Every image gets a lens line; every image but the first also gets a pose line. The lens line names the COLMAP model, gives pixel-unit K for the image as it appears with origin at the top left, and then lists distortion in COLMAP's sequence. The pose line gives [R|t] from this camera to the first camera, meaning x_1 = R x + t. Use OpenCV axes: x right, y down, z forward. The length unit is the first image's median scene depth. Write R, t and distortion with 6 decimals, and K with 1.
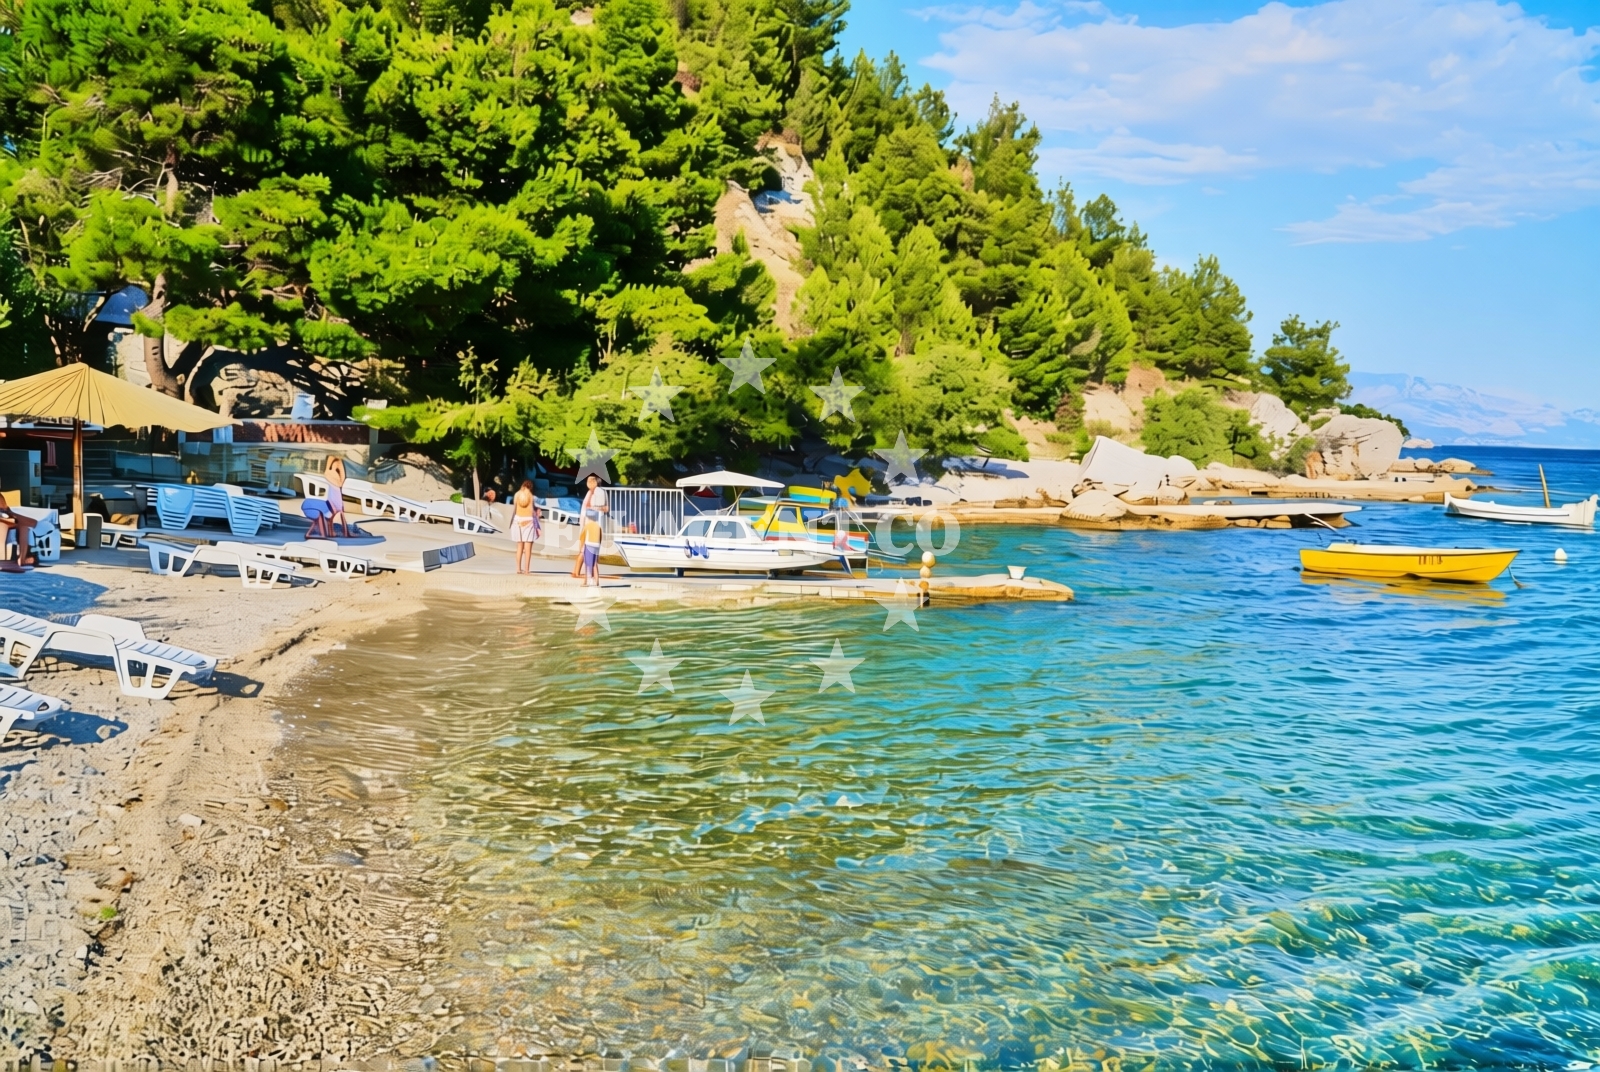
lens RADIAL K [[1346.0, 0, 800.0], [0, 1346.0, 536.0], [0, 0, 1]] dist [0.007395, -0.178085]
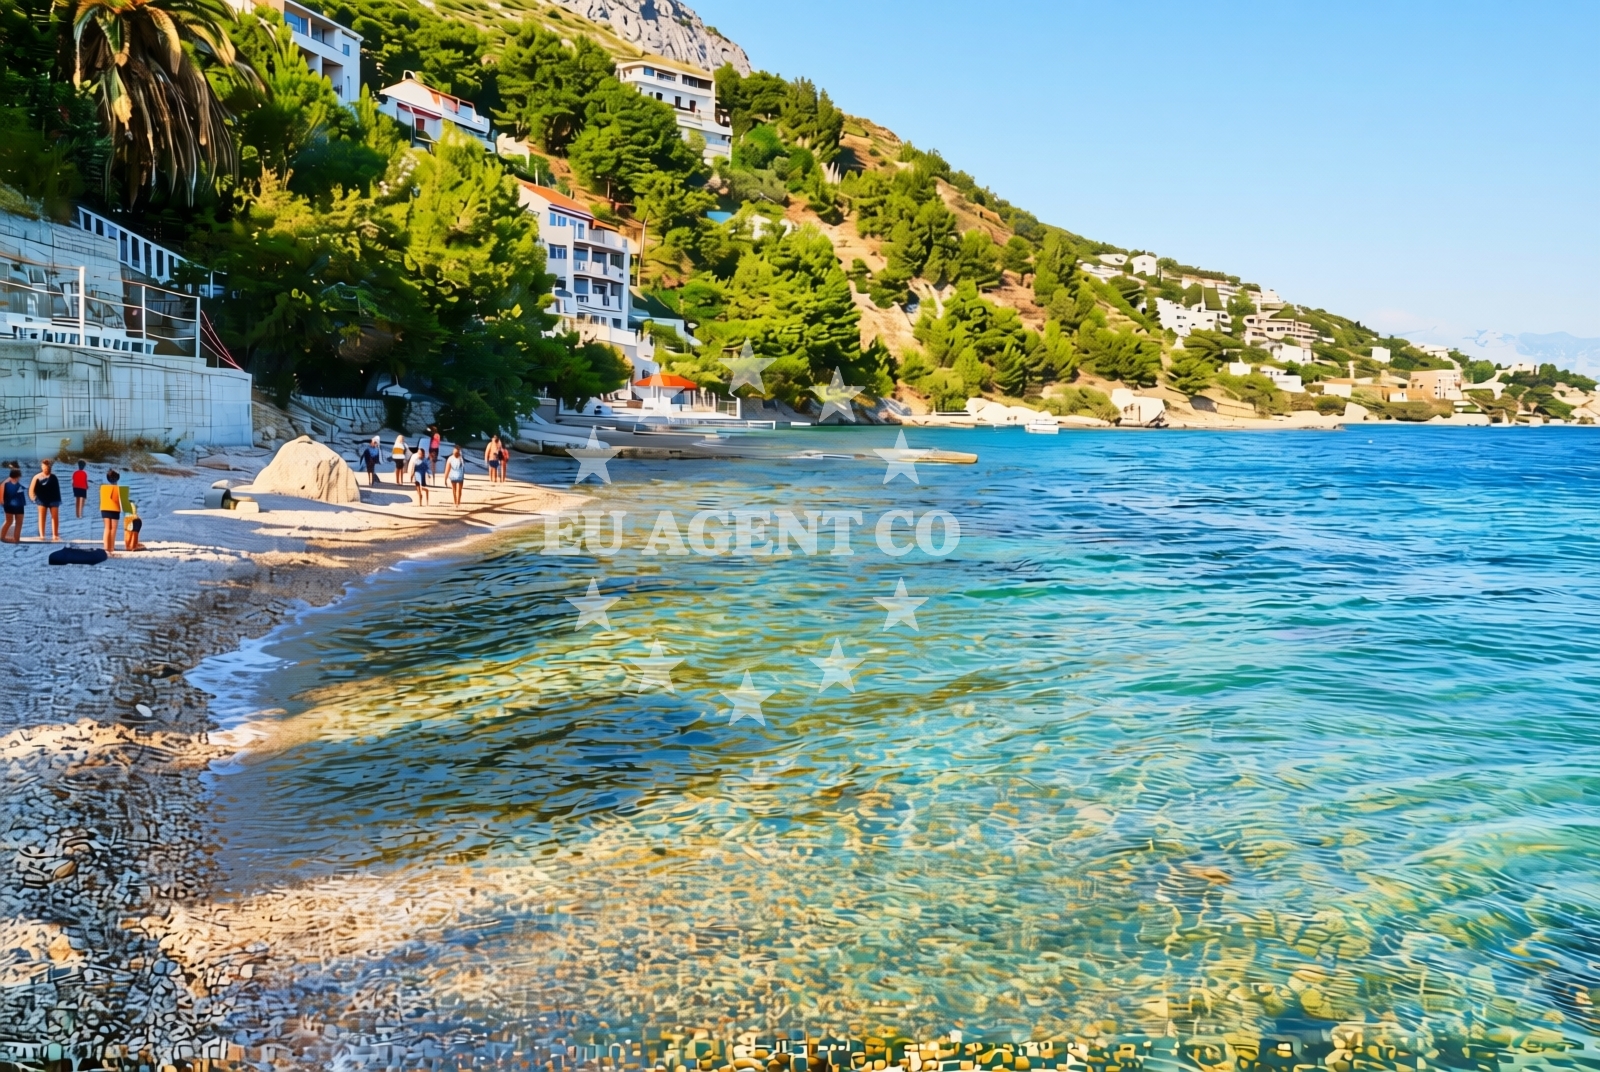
lens RADIAL K [[1211.2, 0, 800.0], [0, 1211.2, 536.0], [0, 0, 1]] dist [0.003592, -0.001150]
pose [[0.970497, 0.027353, -0.239559, 0.344740], [-0.021787, 0.999428, 0.025849, 0.121717], [0.240129, -0.019867, 0.970538, -1.290648]]
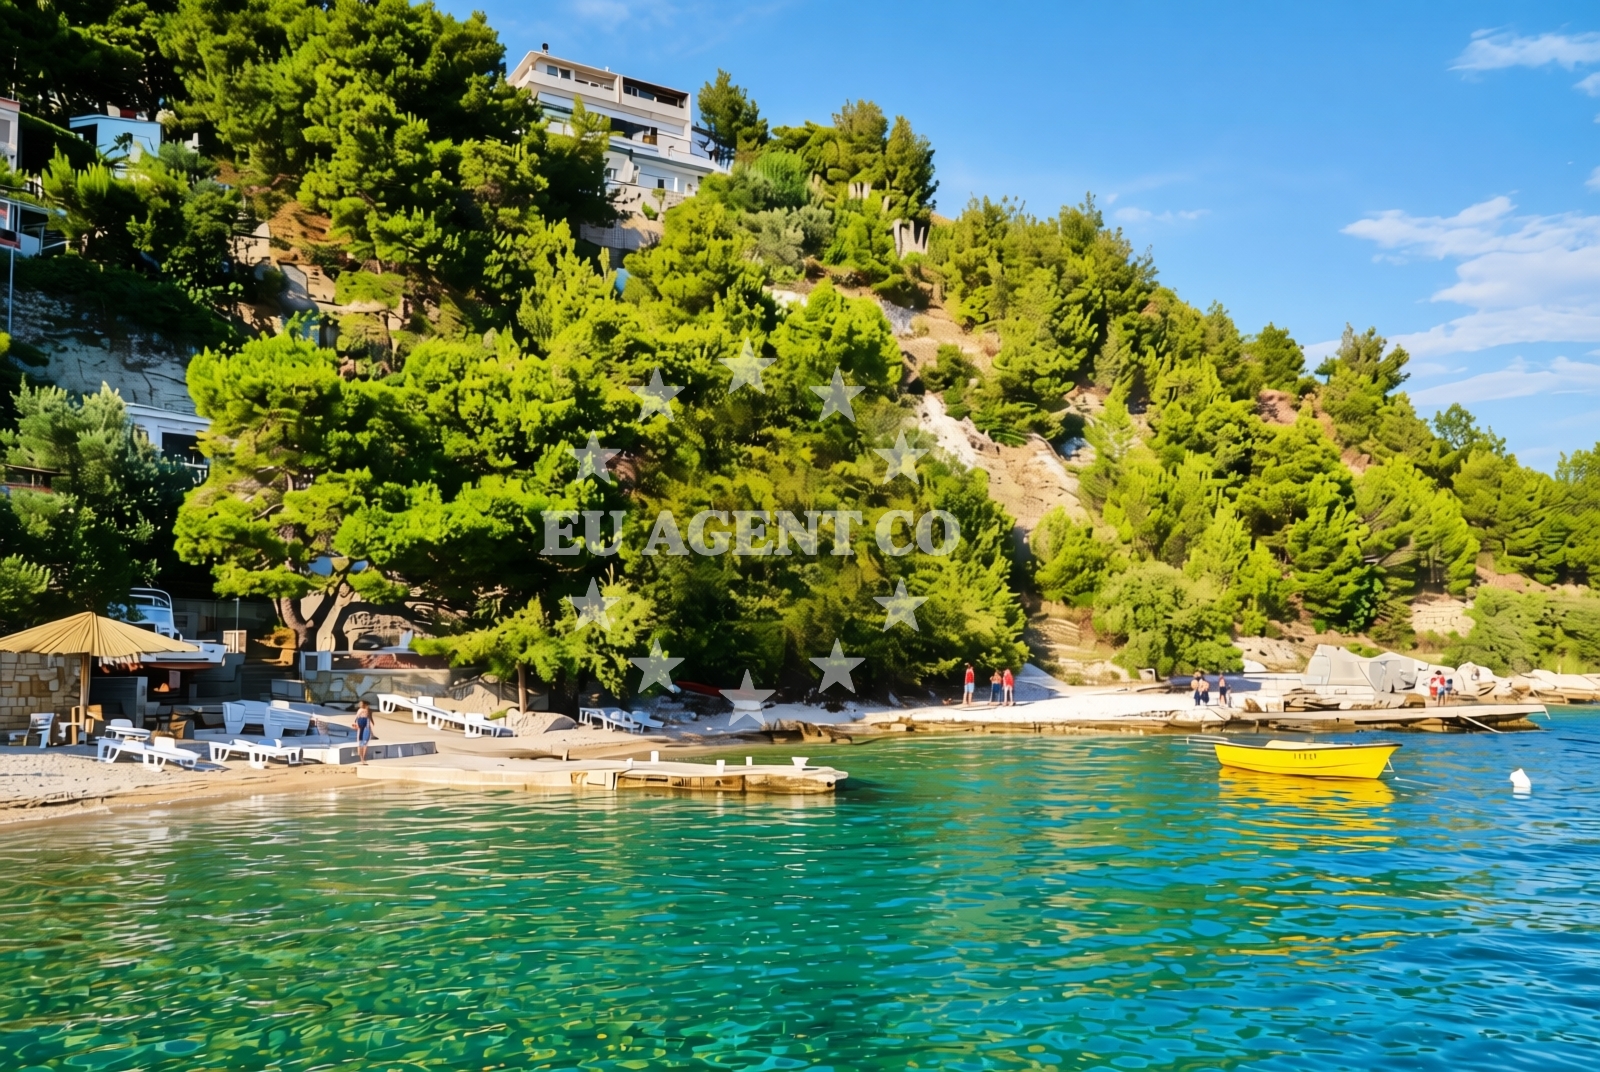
lens RADIAL K [[1211.2, 0, 800.0], [0, 1211.2, 536.0], [0, 0, 1]] dist [0.003592, -0.001150]
pose [[0.920078, -0.074068, -0.384668, 0.160805], [0.002321, 0.982976, -0.183720, 0.007566], [0.391727, 0.168144, 0.904587, 0.021954]]
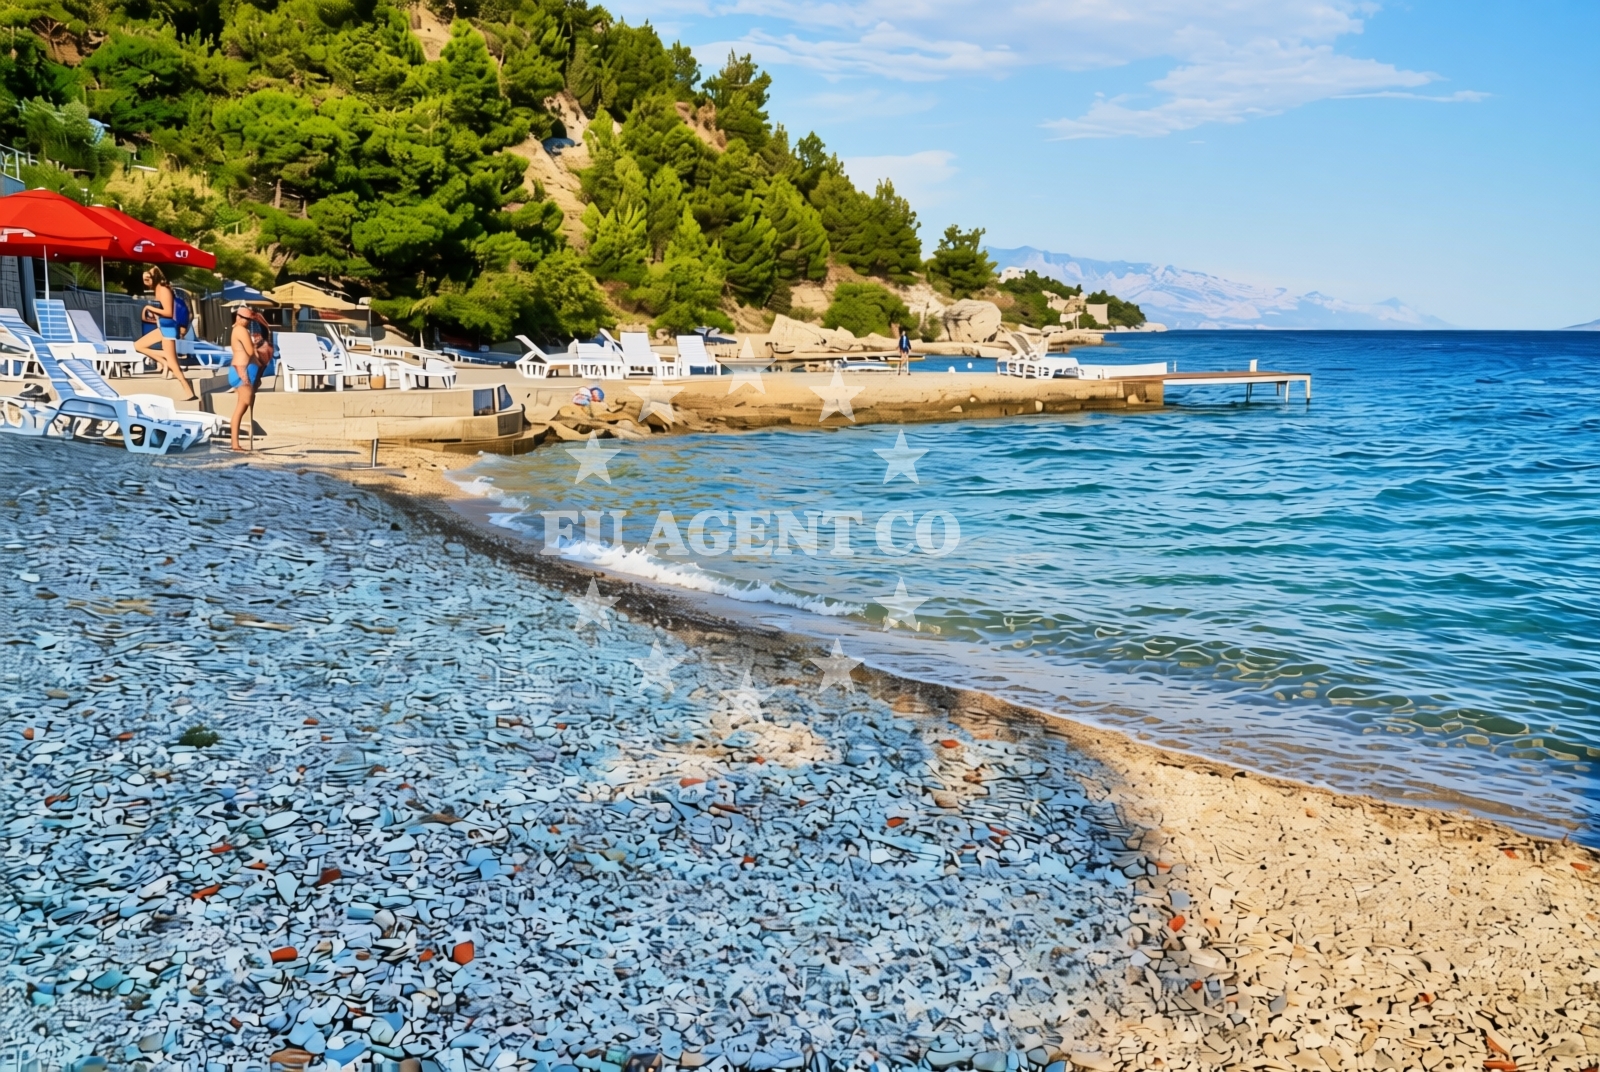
lens RADIAL K [[1270.9, 0, 761.5], [0, 1270.9, 537.8], [0, 0, 1]] dist [-0.011600, -0.001932]
pose [[0.991138, -0.038340, 0.127179, 0.003929], [0.026734, 0.995424, 0.091744, 0.035064], [-0.130115, -0.087531, 0.987628, -0.350142]]
